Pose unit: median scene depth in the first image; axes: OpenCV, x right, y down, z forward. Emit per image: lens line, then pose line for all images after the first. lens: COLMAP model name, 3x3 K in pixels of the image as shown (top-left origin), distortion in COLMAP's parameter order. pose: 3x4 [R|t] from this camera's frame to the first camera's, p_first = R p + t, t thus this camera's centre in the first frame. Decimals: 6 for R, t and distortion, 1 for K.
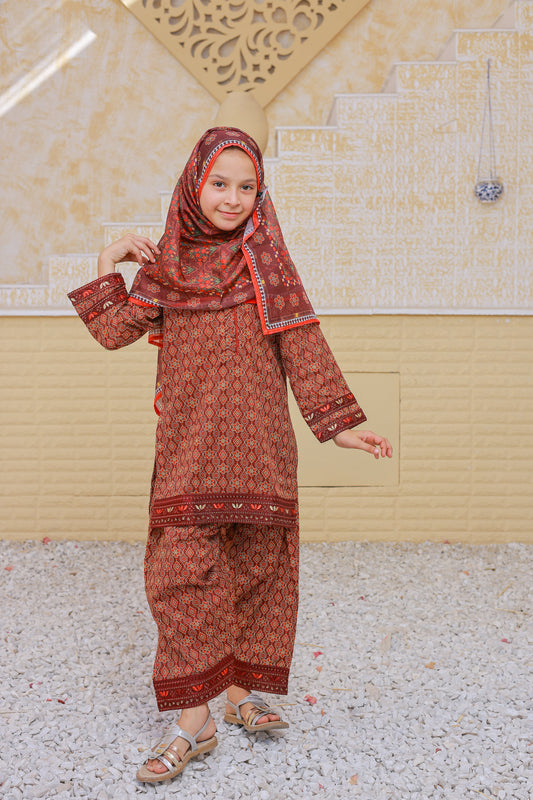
lens RADIAL K [[1112.5, 0, 266.5], [0, 1112.5, 400.0], [0, 0, 1]] dist [0.060065, -0.306832]
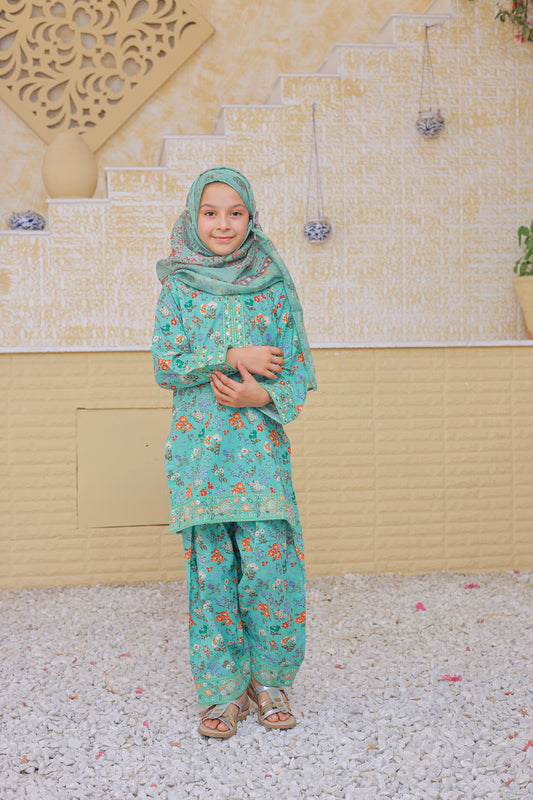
lens RADIAL K [[1112.5, 0, 266.5], [0, 1112.5, 400.0], [0, 0, 1]] dist [0.060065, -0.306832]
pose [[0.990576, -0.022380, 0.135120, 0.012103], [0.029031, 0.998451, -0.047456, 0.013619], [-0.133848, 0.050931, 0.989692, 0.006464]]
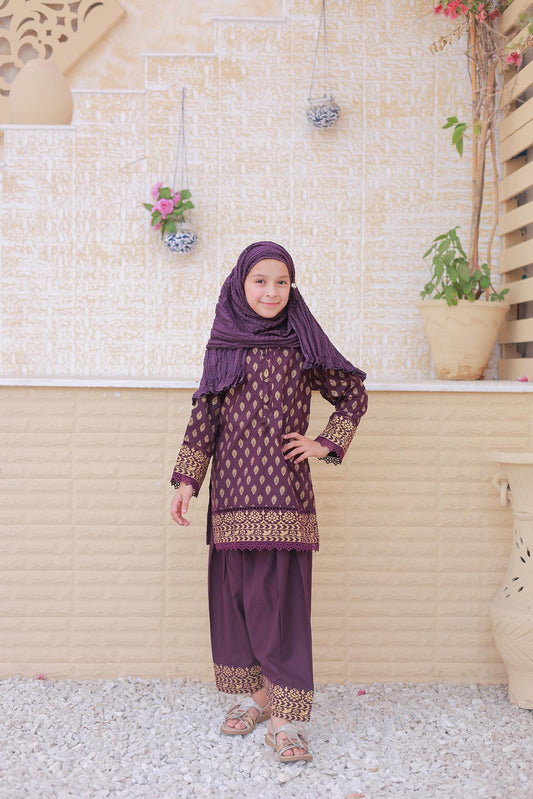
lens RADIAL K [[1111.1, 0, 266.5], [0, 1111.1, 399.5], [0, 0, 1]] dist [0.060065, -0.306832]
pose [[0.999025, 0.006972, 0.043603, 0.225731], [-0.004184, 0.997961, -0.063693, -0.013729], [-0.043958, 0.063449, 0.997017, 0.161379]]
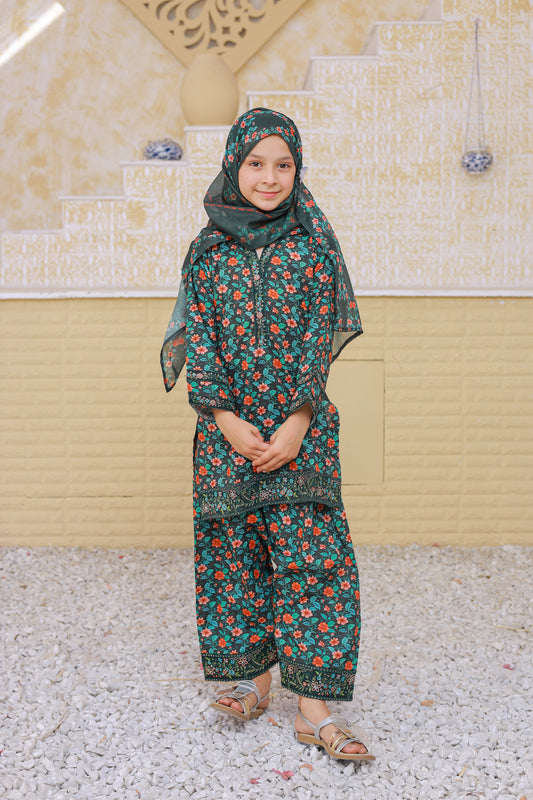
lens RADIAL K [[1112.5, 0, 266.5], [0, 1112.5, 400.0], [0, 0, 1]] dist [0.060065, -0.306832]
pose [[0.999728, -0.005232, 0.022731, 0.002111], [0.004787, 0.999796, 0.019625, -0.008144], [-0.022829, -0.019511, 0.999549, 0.072297]]
